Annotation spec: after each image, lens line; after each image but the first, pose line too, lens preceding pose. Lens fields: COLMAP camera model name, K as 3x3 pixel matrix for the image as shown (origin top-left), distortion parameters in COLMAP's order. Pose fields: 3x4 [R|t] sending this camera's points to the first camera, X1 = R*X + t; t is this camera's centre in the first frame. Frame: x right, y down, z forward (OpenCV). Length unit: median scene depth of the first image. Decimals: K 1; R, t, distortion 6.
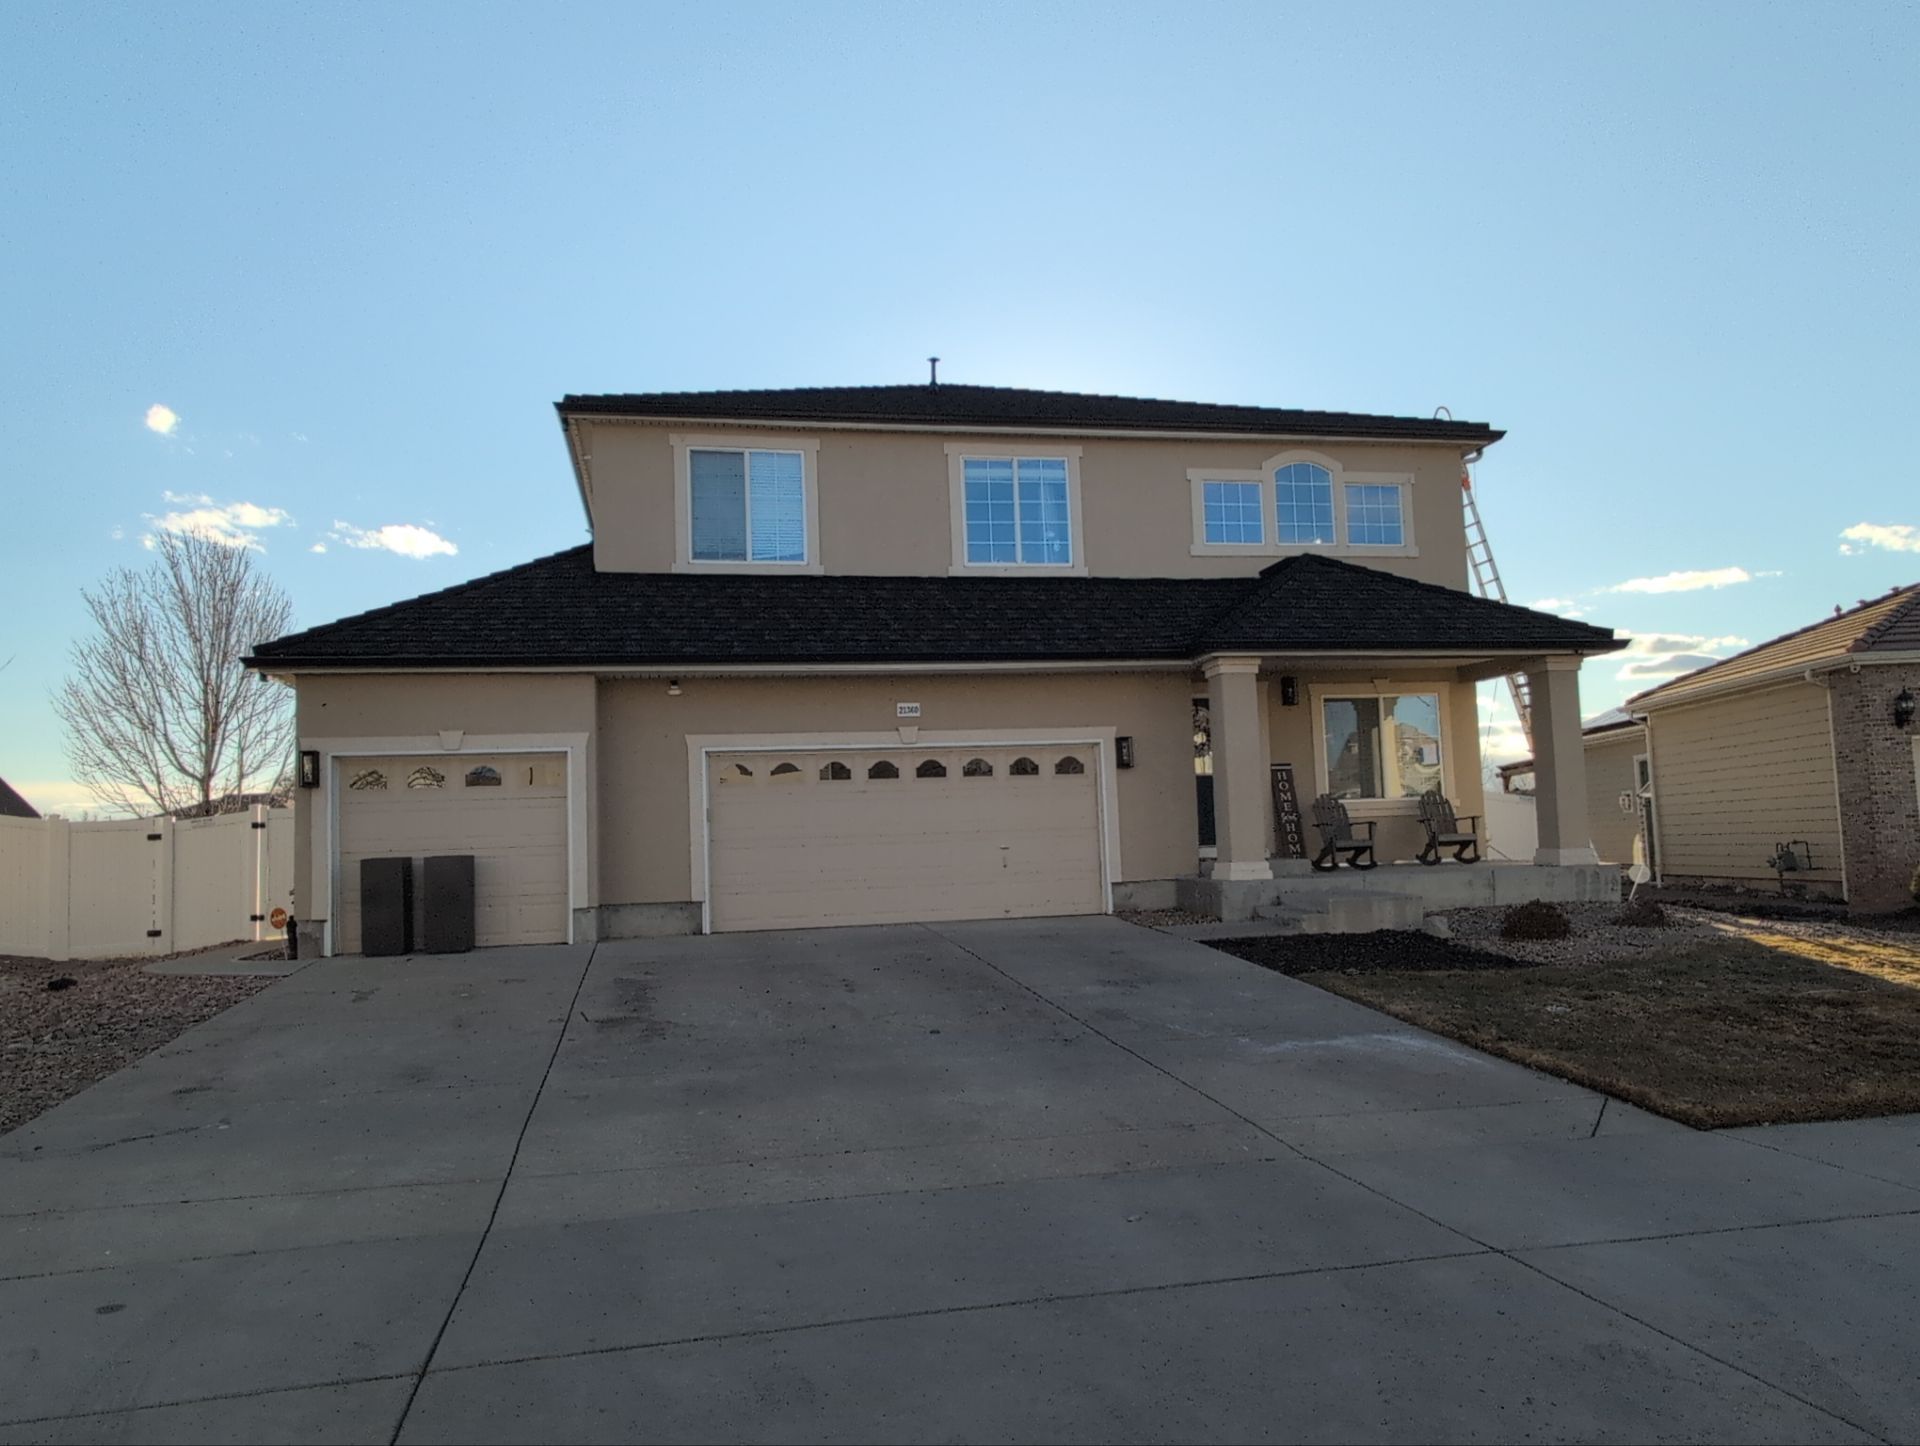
lens RADIAL K [[1340.7, 0, 958.5], [0, 1340.7, 745.8], [0, 0, 1]] dist [-0.001221, -0.000152]
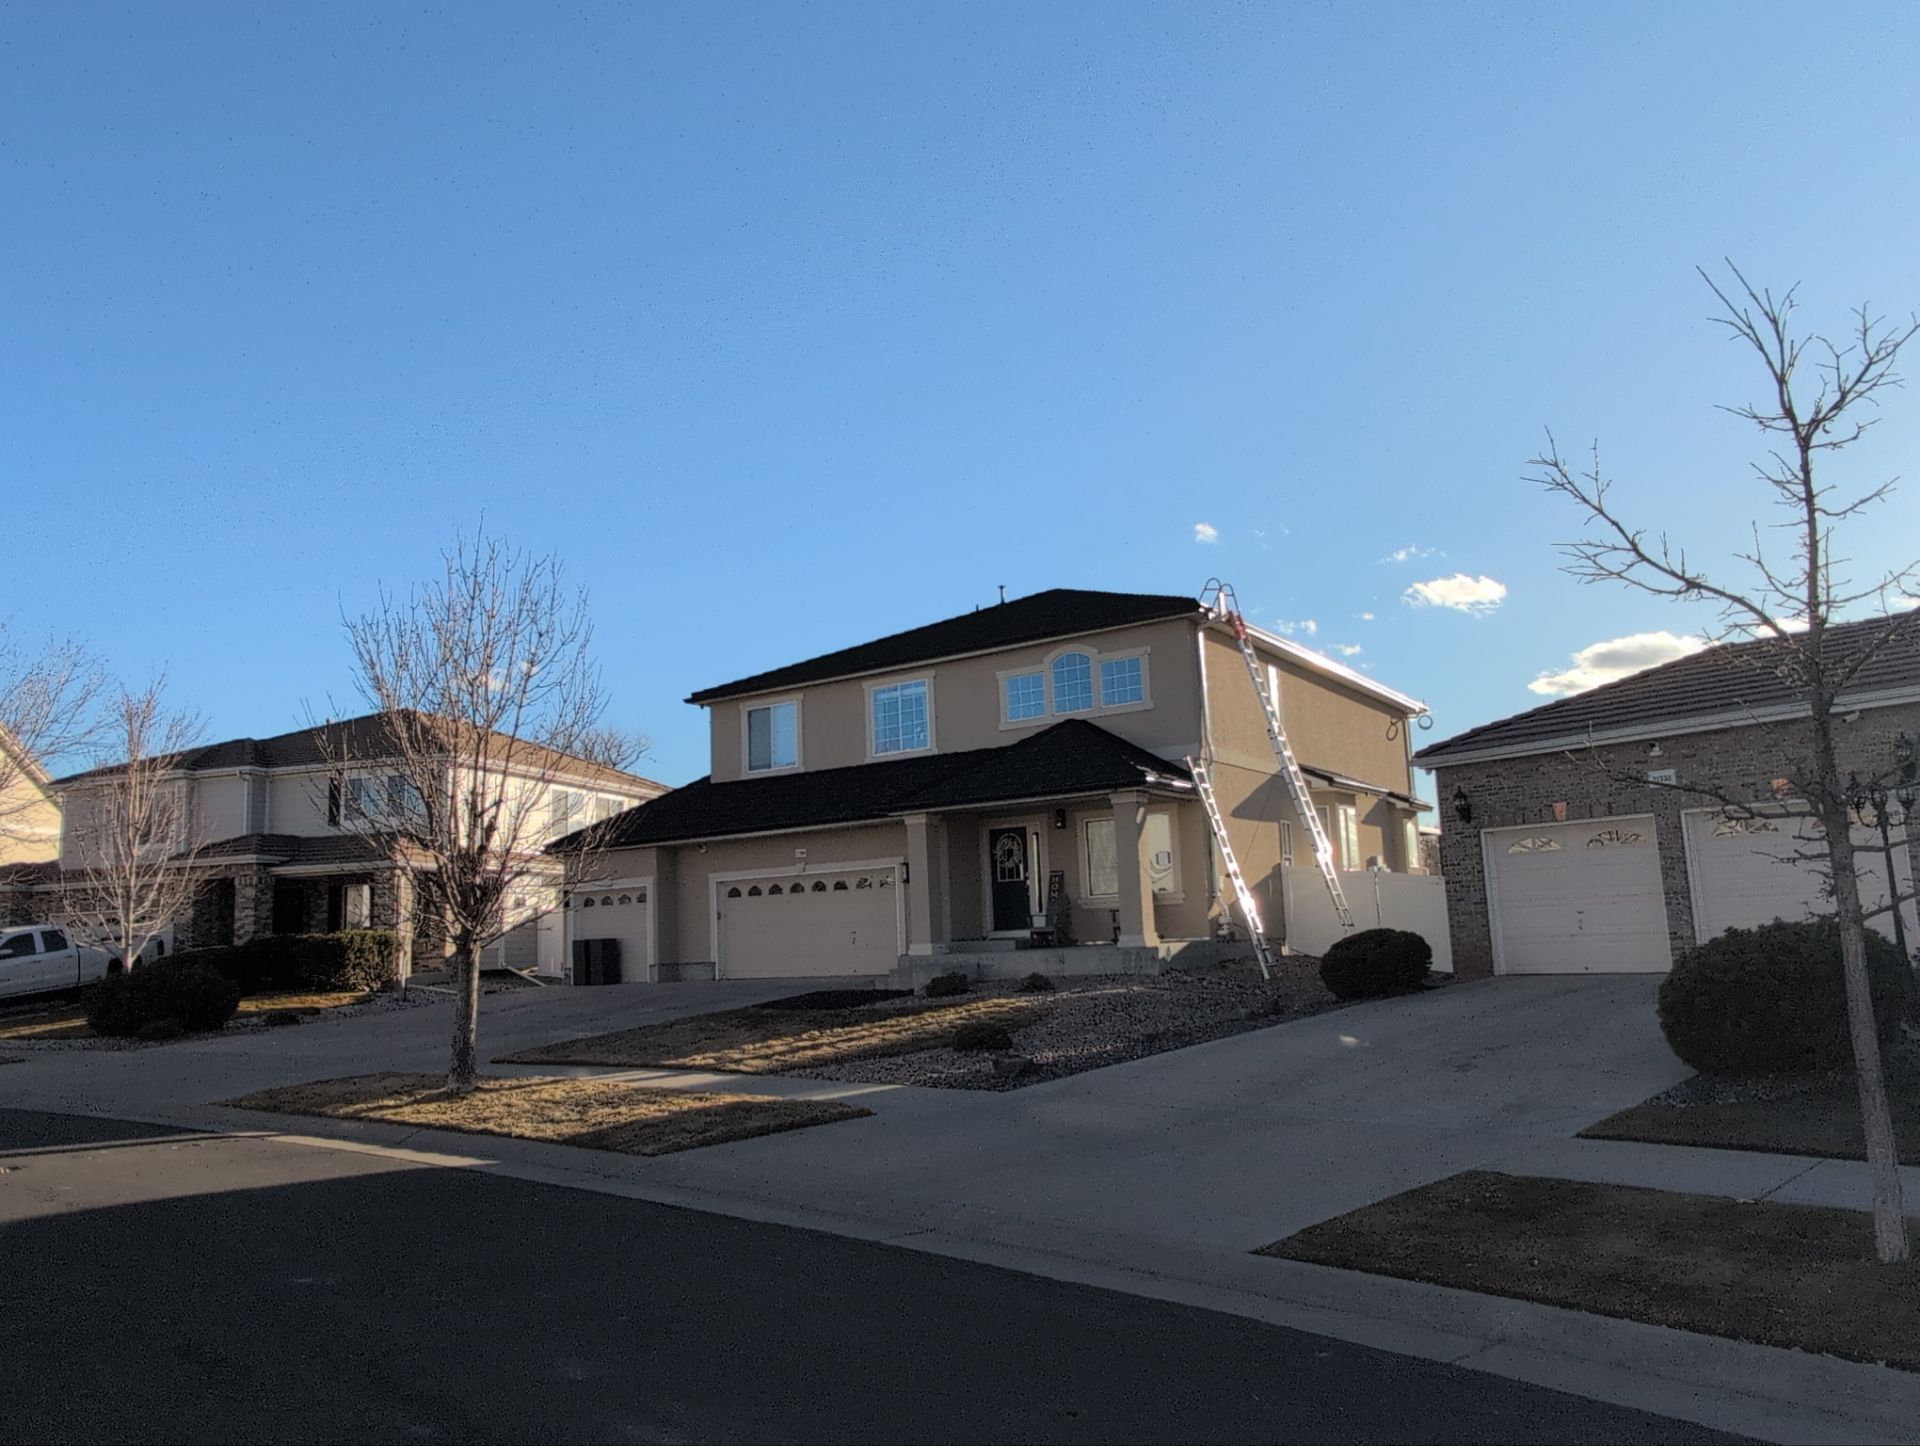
lens RADIAL K [[1356.4, 0, 952.7], [0, 1356.4, 724.5], [0, 0, 1]] dist [-0.004550, 0.002303]
pose [[0.698295, -0.105210, -0.708036, 1.277416], [0.071877, 0.994446, -0.076880, -0.040840], [0.712192, 0.002793, 0.701979, -0.087530]]
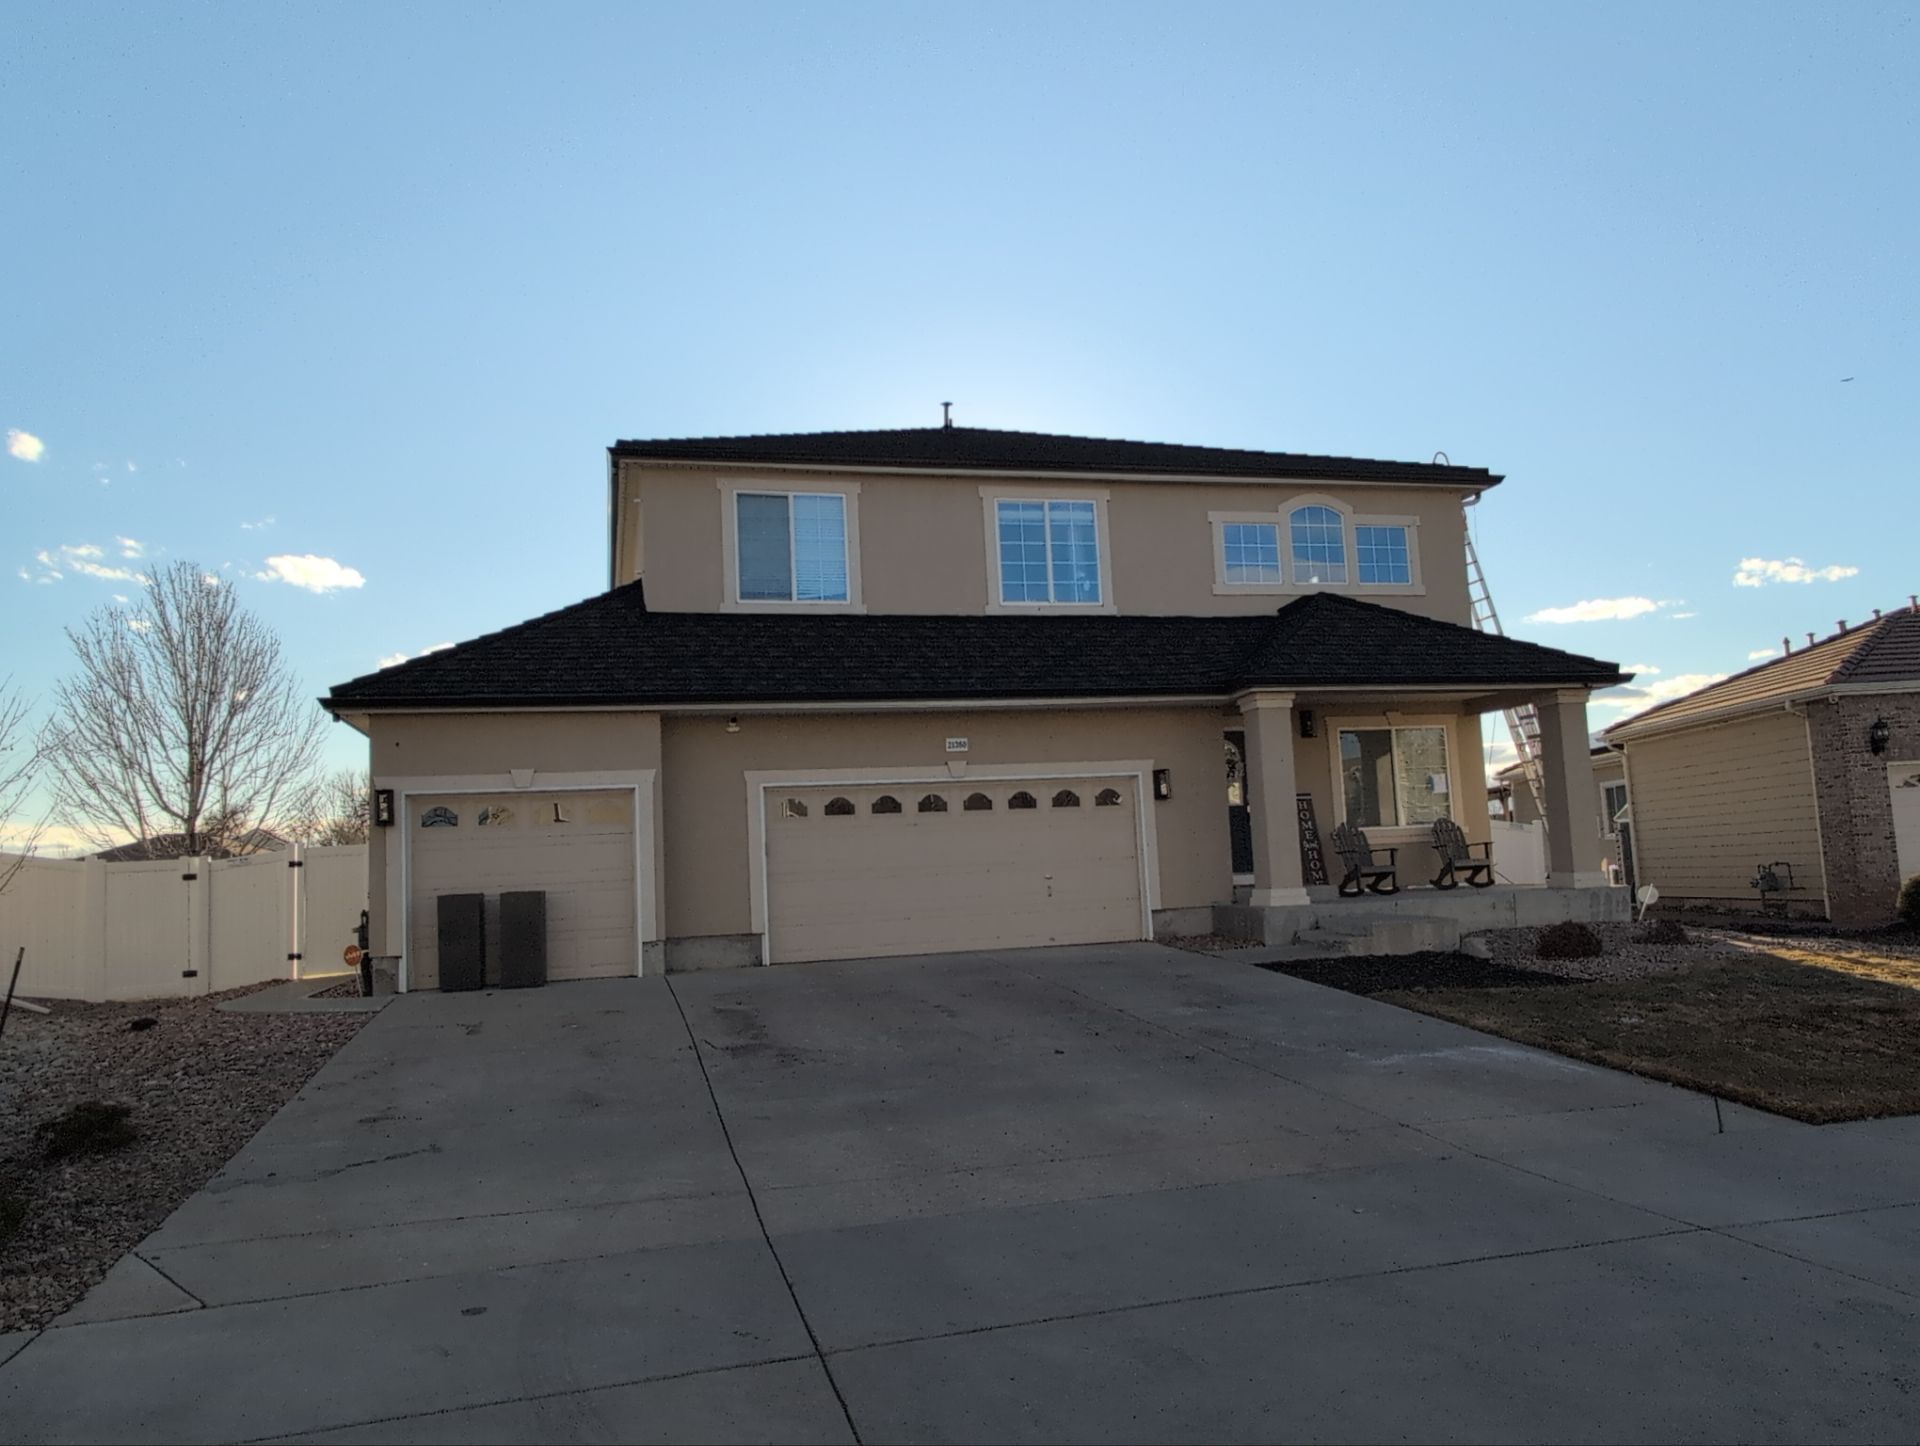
lens RADIAL K [[1340.7, 0, 958.5], [0, 1340.7, 745.8], [0, 0, 1]] dist [-0.001221, -0.000152]
pose [[0.998821, -0.007169, 0.048008, -0.080386], [0.008308, 0.999688, -0.023554, -0.001588], [-0.047824, 0.023925, 0.998569, -0.029240]]
